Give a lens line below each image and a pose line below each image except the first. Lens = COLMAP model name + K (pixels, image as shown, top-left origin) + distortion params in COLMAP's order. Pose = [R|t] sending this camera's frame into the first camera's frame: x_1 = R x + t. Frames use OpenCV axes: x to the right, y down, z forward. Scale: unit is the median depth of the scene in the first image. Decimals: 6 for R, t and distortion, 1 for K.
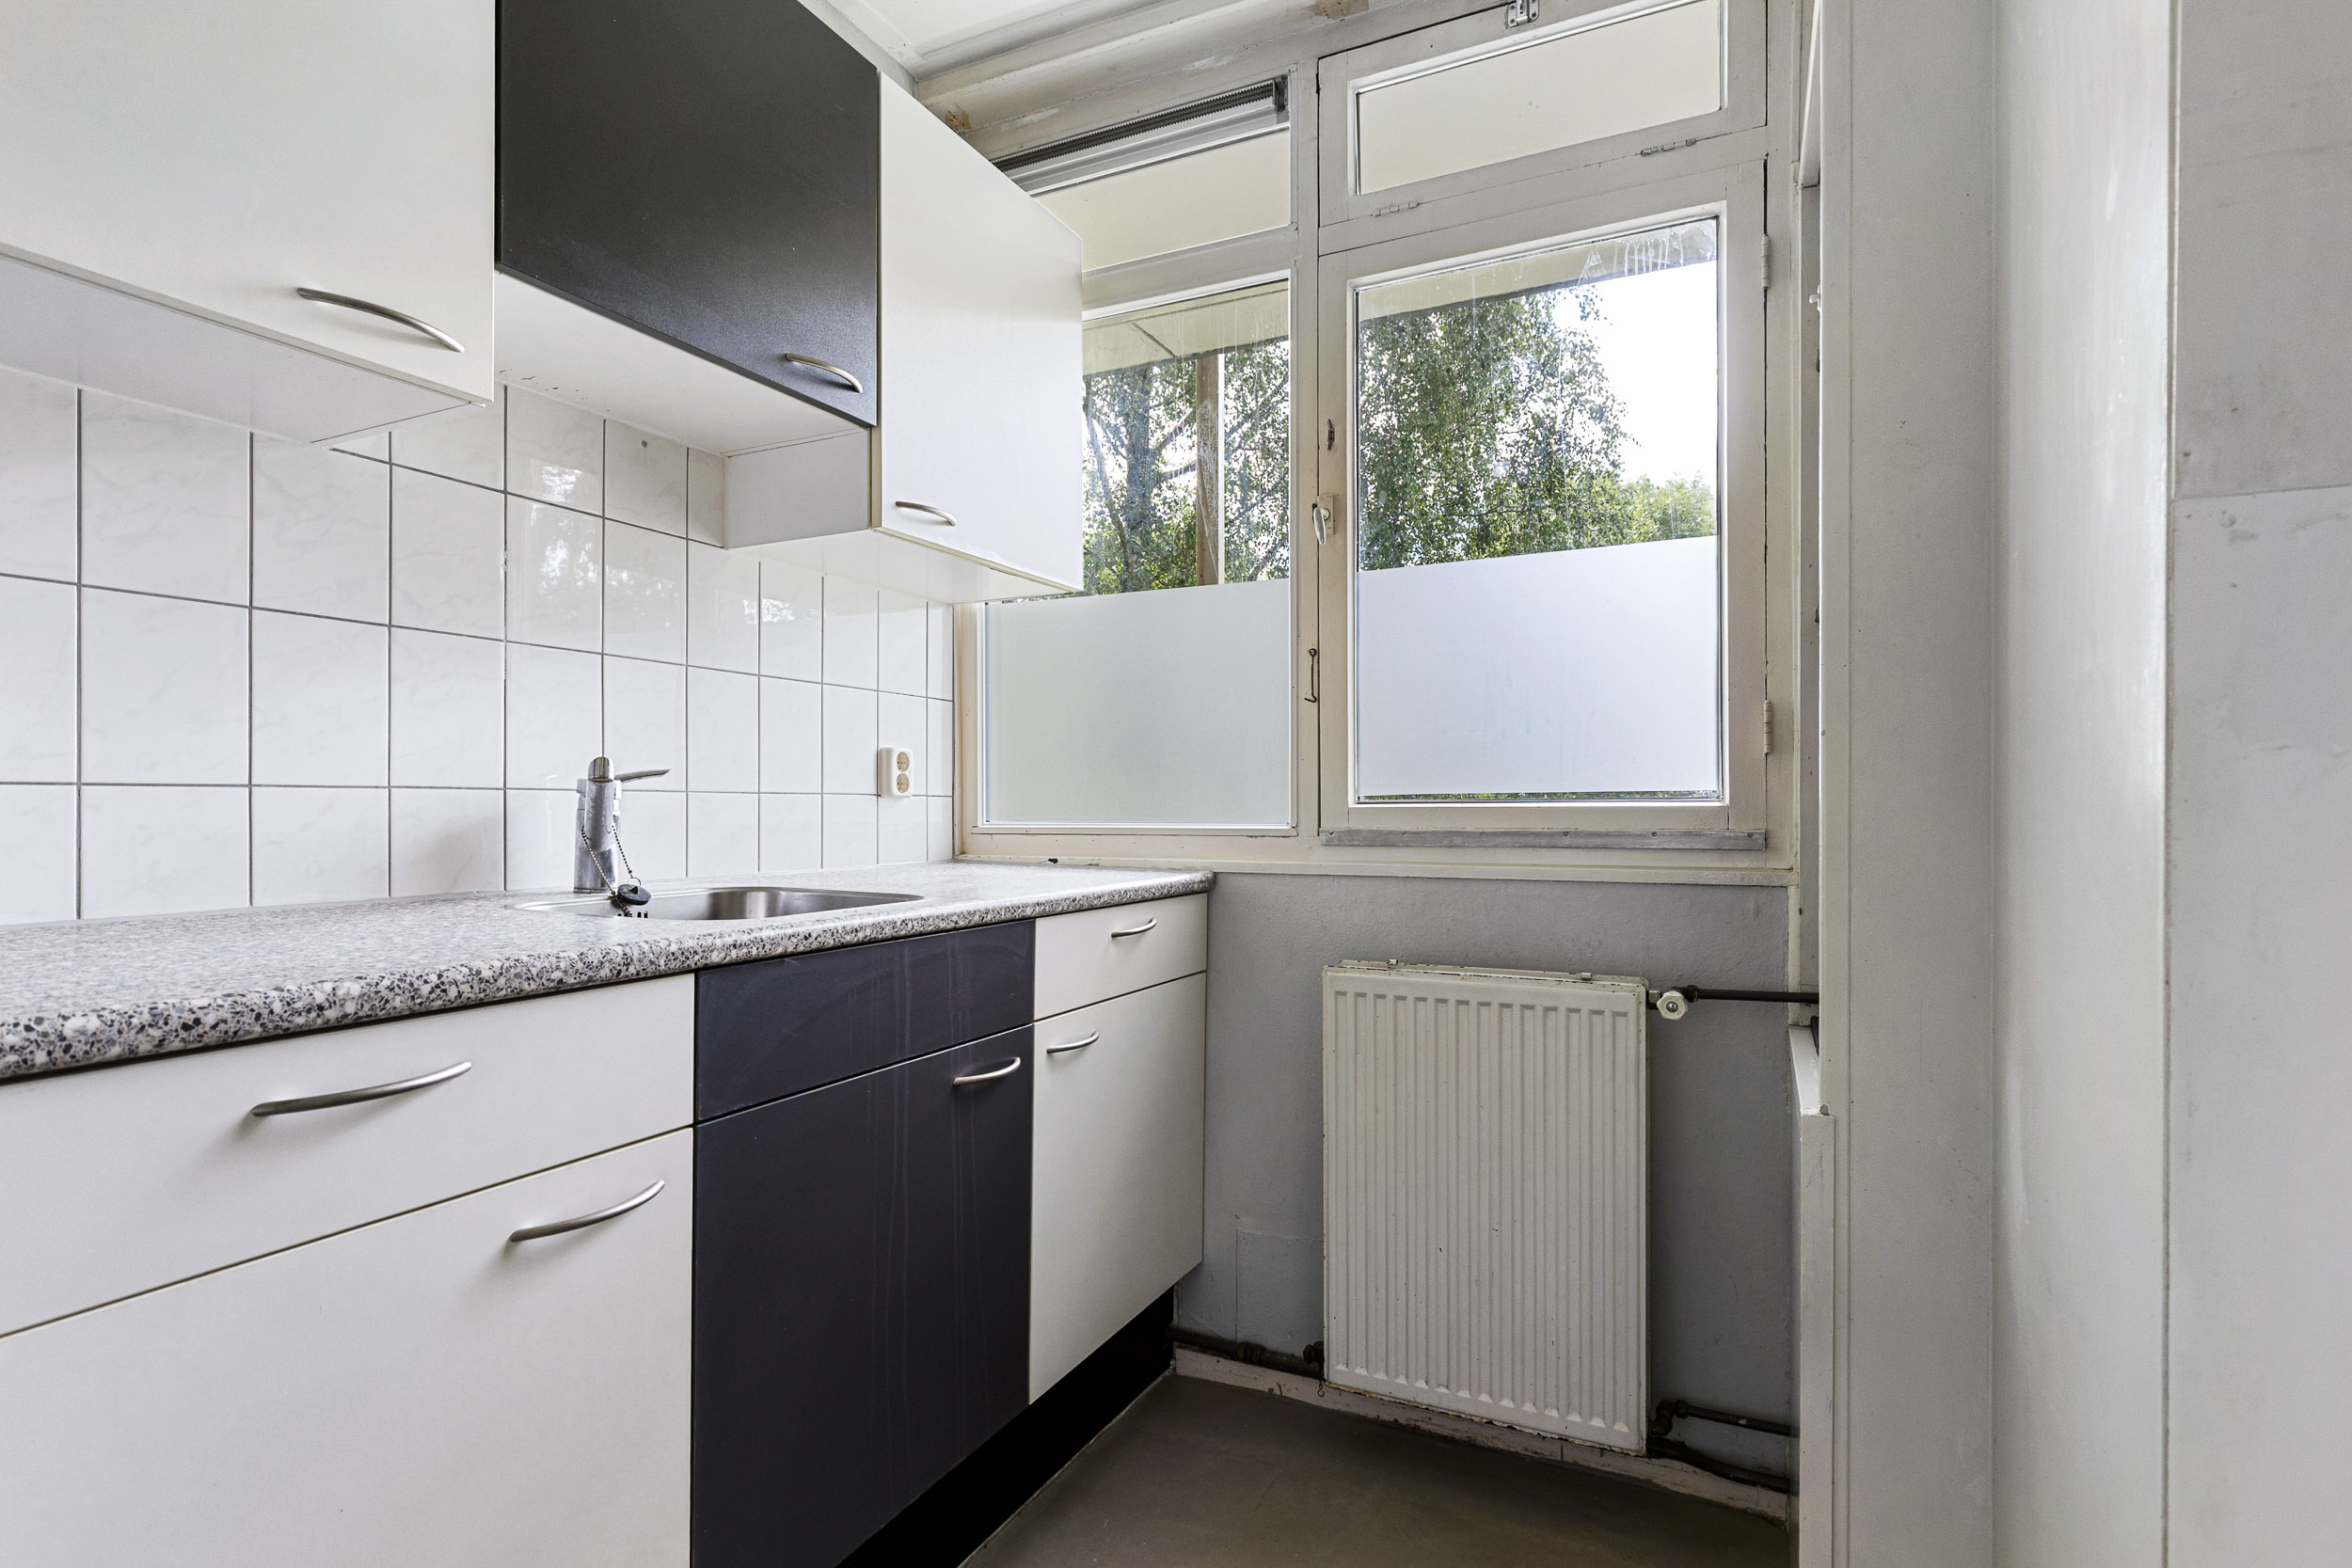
lens RADIAL K [[1177.7, 0, 1178.9], [0, 1177.7, 803.2], [0, 0, 1]] dist [0.002682, -0.000506]
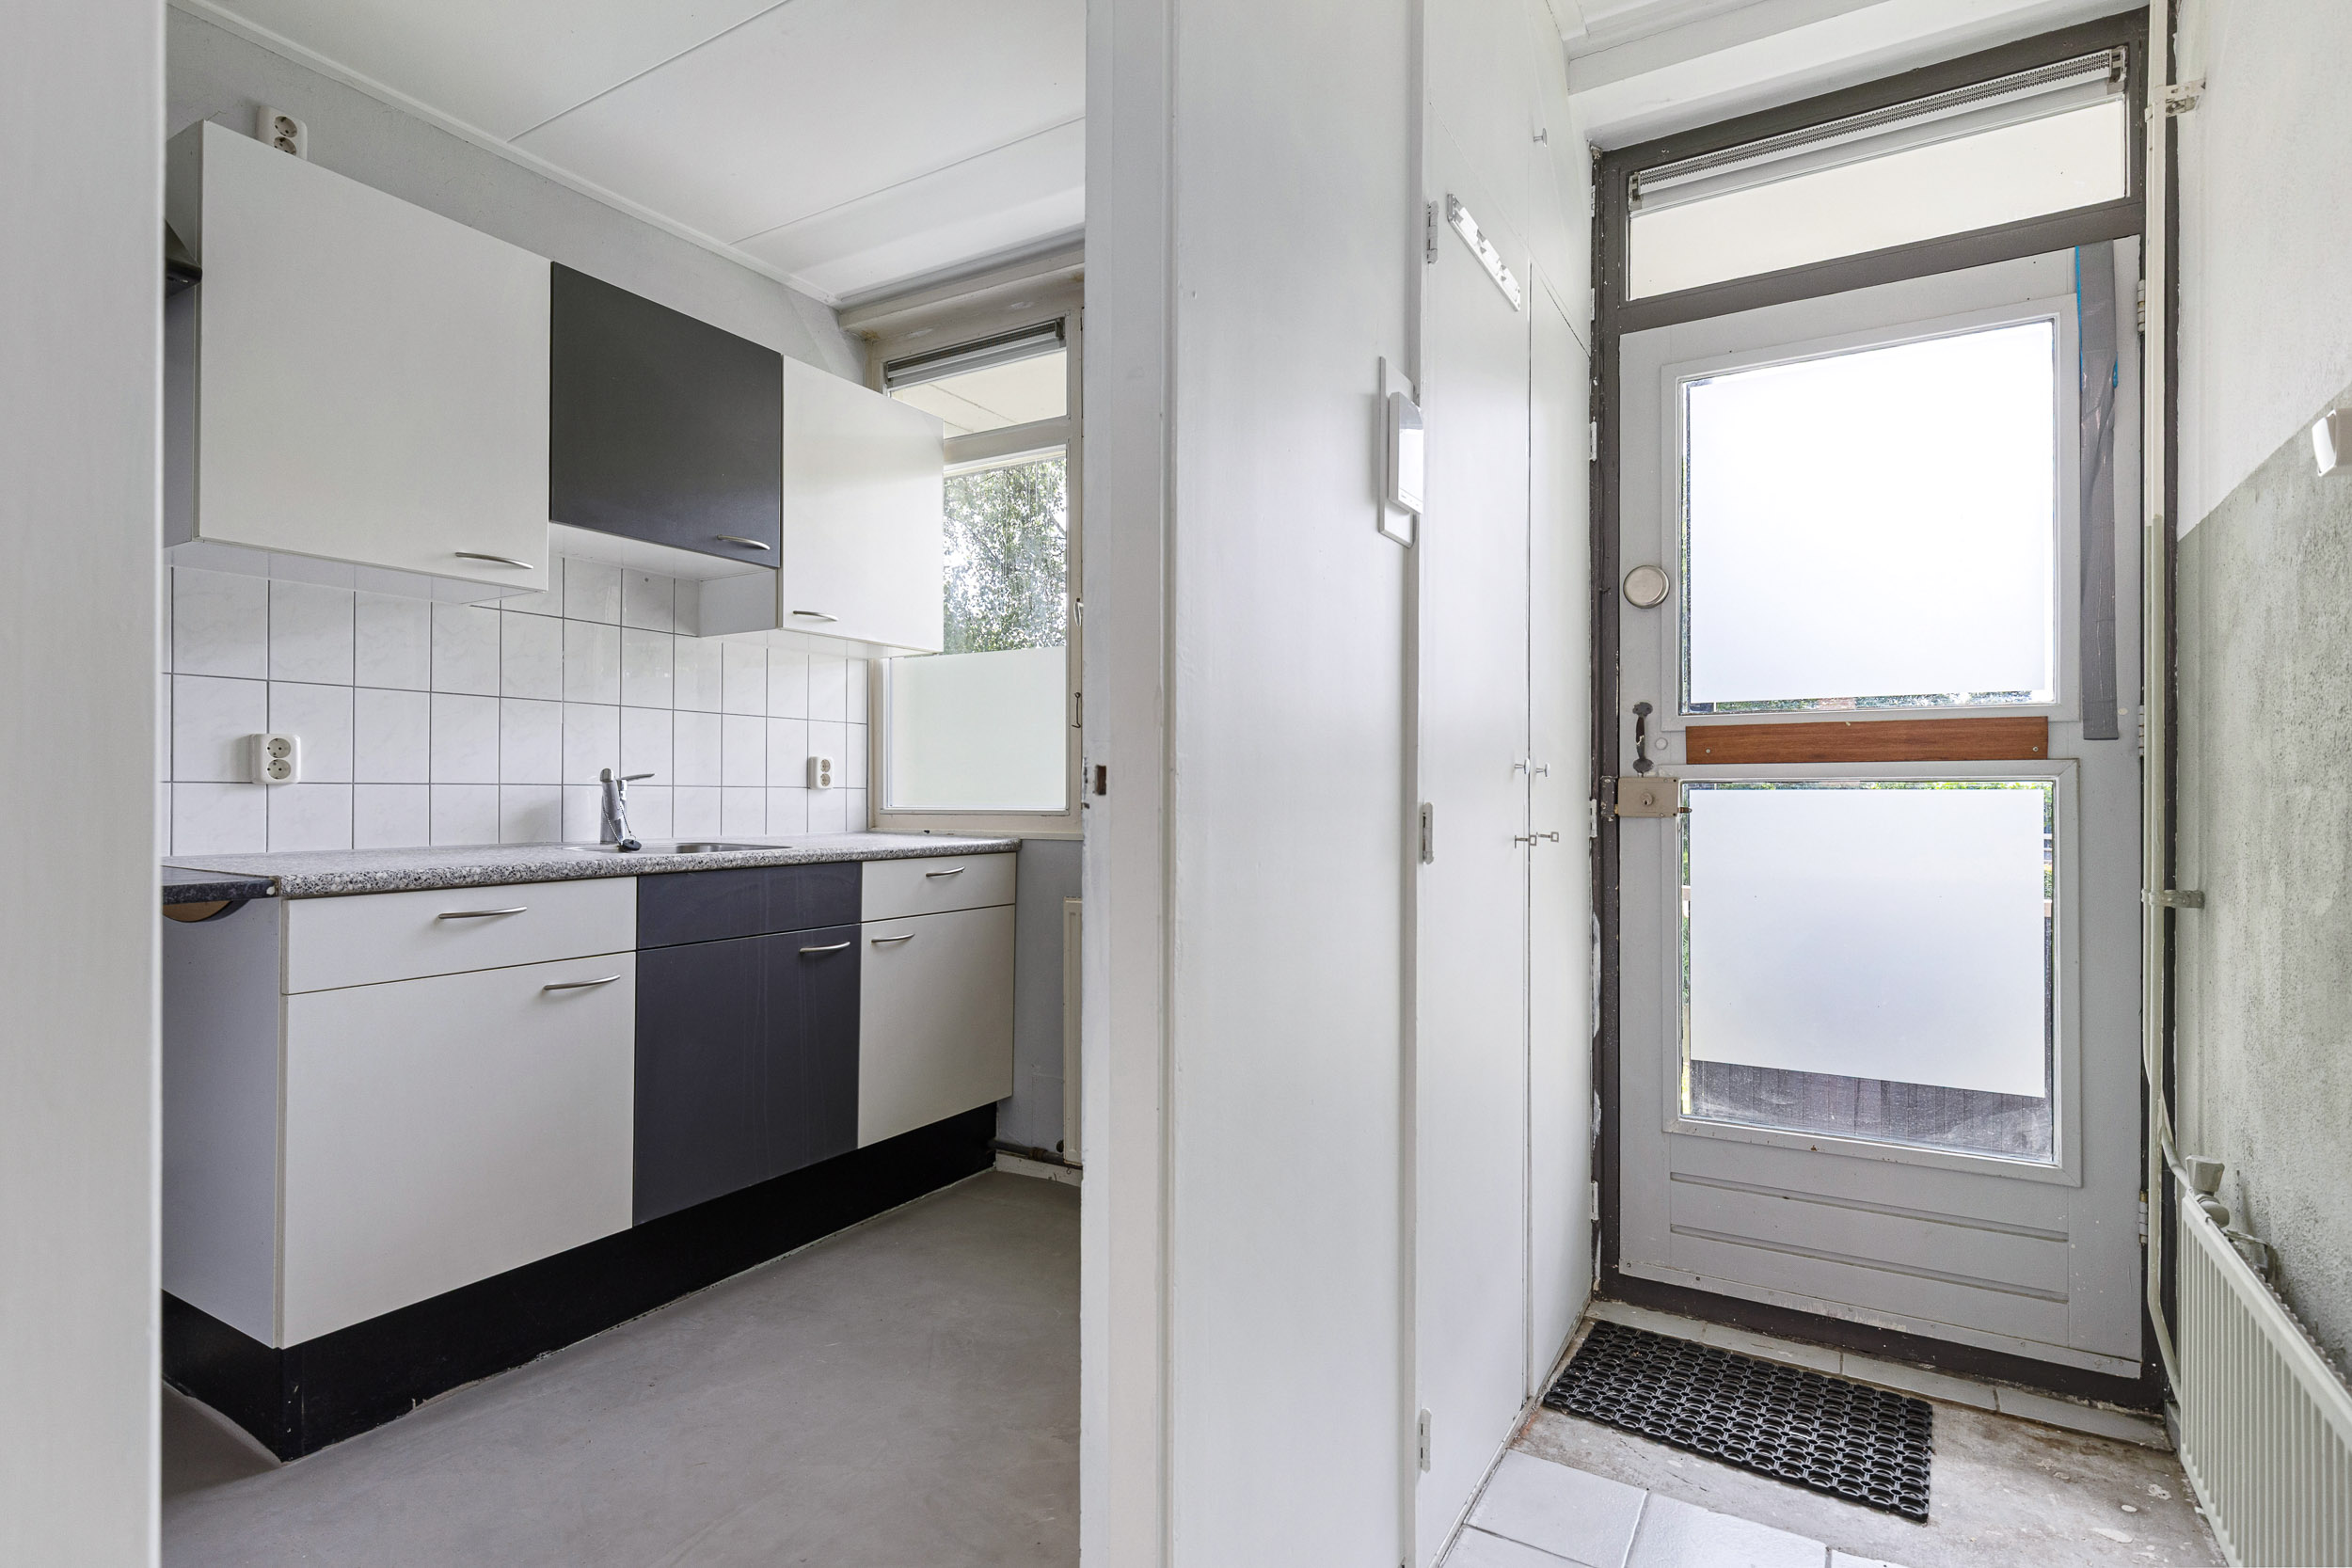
lens RADIAL K [[1176.9, 0, 1176.0], [0, 1176.9, 784.0], [0, 0, 1]] dist [0.000666, -0.000070]
pose [[0.996525, 0.001351, -0.083283, 0.435442], [-0.001904, 0.999977, -0.006563, -0.003073], [0.083272, 0.006699, 0.996504, -0.603910]]
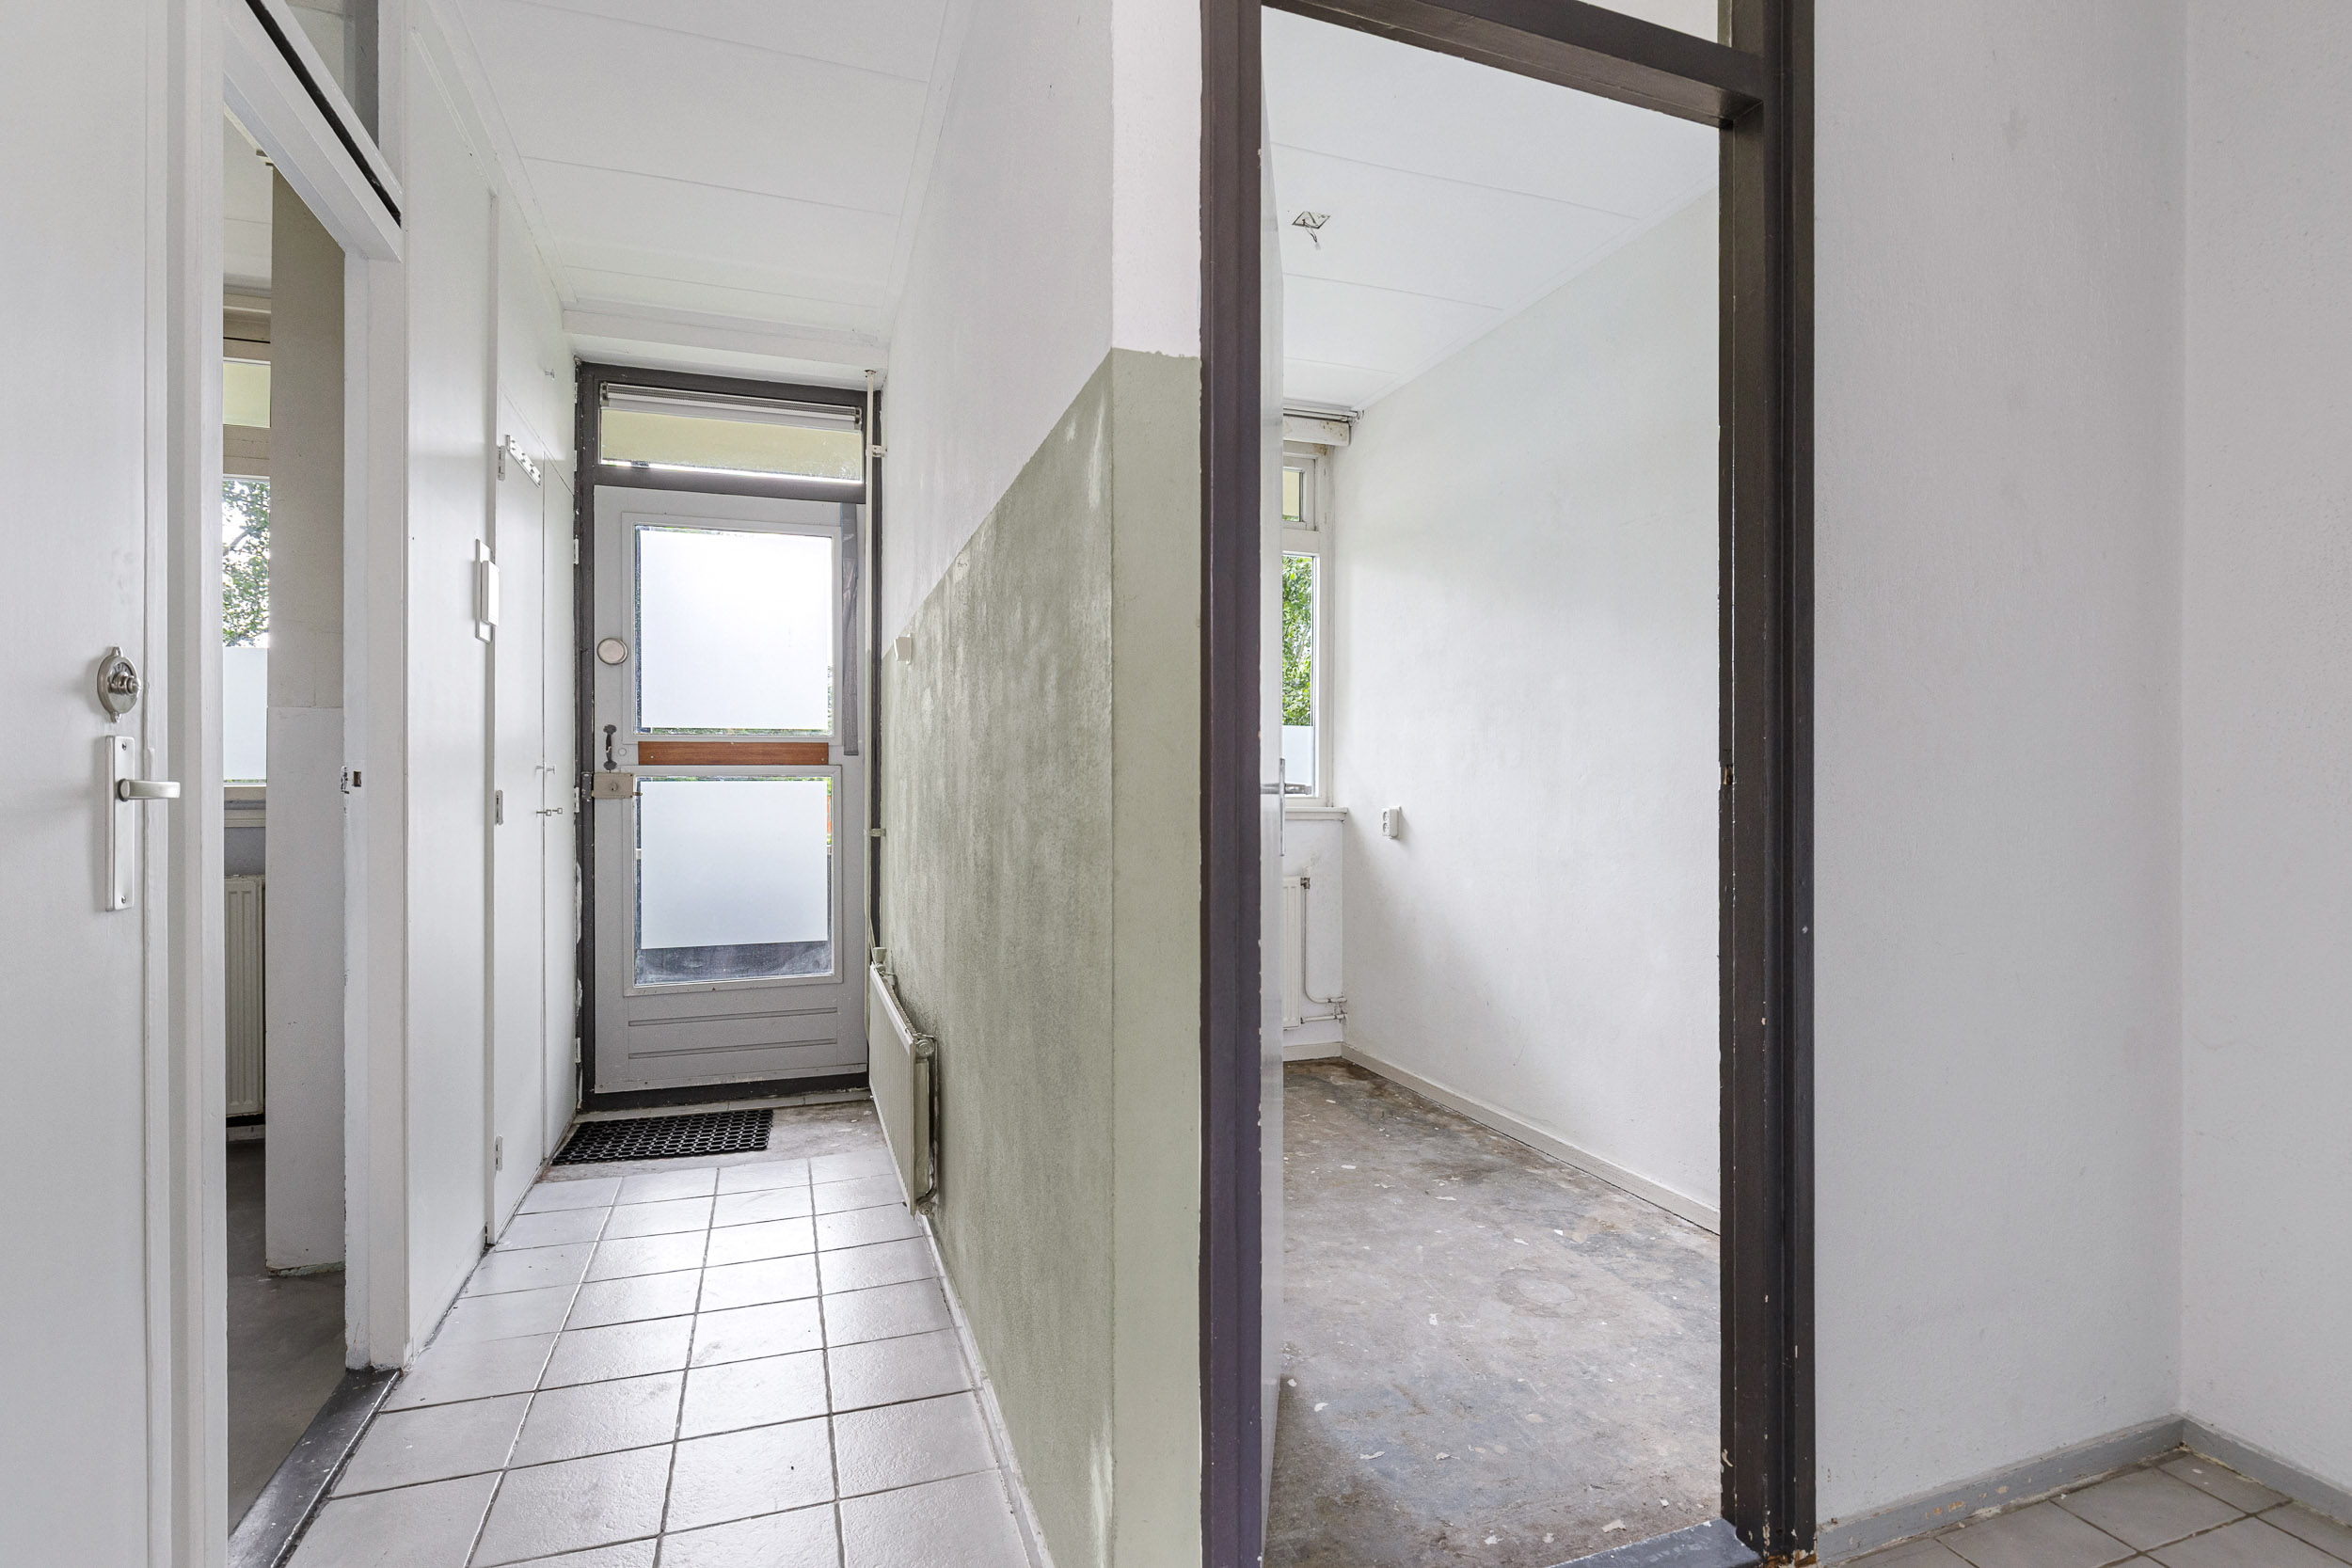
lens RADIAL K [[1144.1, 0, 1176.0], [0, 1144.1, 784.0], [0, 0, 1]] dist [-0.000883, 0.000898]
pose [[0.705531, -0.002485, 0.708674, -0.526855], [0.000238, 0.999995, 0.003270, -0.016391], [-0.708679, -0.002138, 0.705528, -2.960347]]
